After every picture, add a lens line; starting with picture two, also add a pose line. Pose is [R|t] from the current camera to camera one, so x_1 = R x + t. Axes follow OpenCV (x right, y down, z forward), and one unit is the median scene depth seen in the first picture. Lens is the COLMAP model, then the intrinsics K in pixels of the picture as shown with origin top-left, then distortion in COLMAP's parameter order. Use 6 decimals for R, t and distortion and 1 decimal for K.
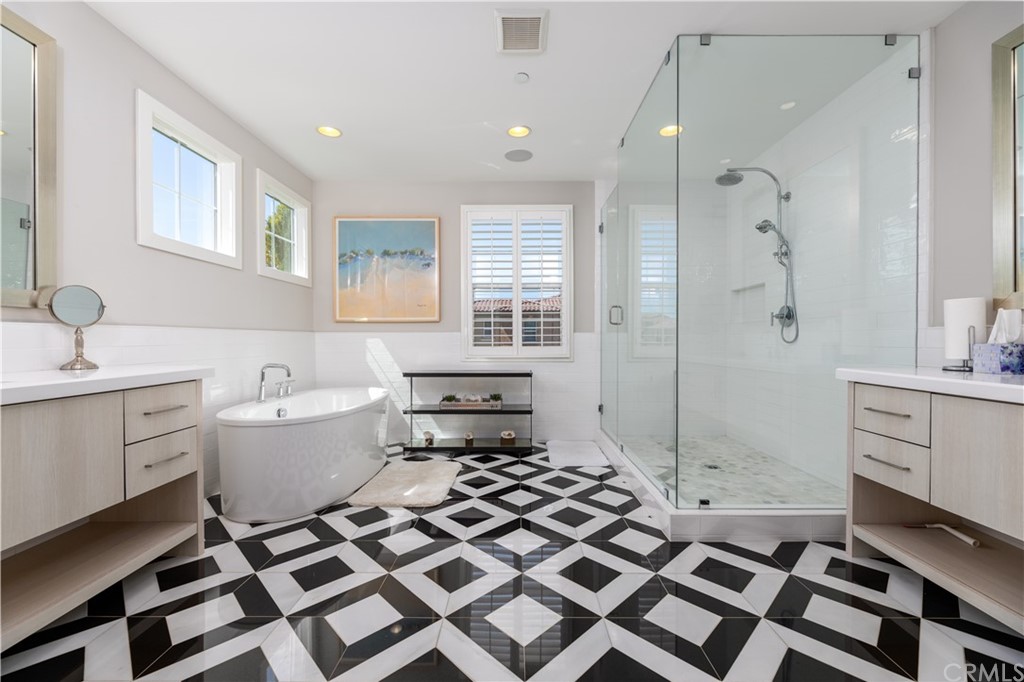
lens RADIAL K [[410.6, 0, 511.2], [0, 410.6, 338.7], [0, 0, 1]] dist [-0.000265, -0.000099]
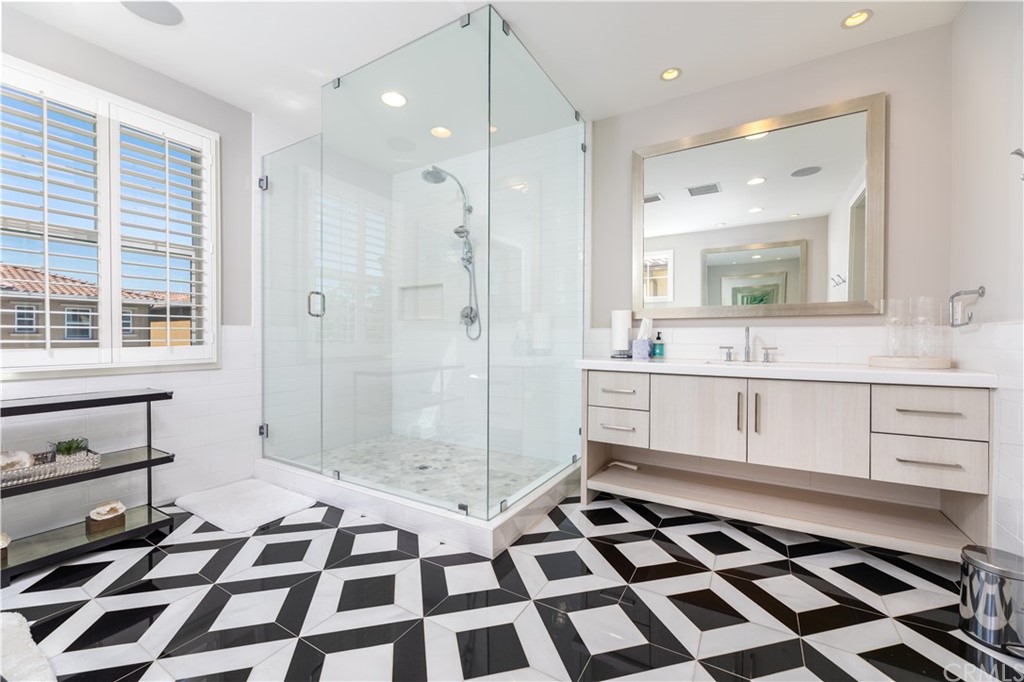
lens RADIAL K [[410.6, 0, 511.2], [0, 410.6, 338.7], [0, 0, 1]] dist [-0.000265, -0.000099]
pose [[0.513777, -0.002331, 0.857920, -0.241422], [-0.005838, 0.999964, 0.006213, 0.000499], [-0.857904, -0.008200, 0.513745, 0.330284]]
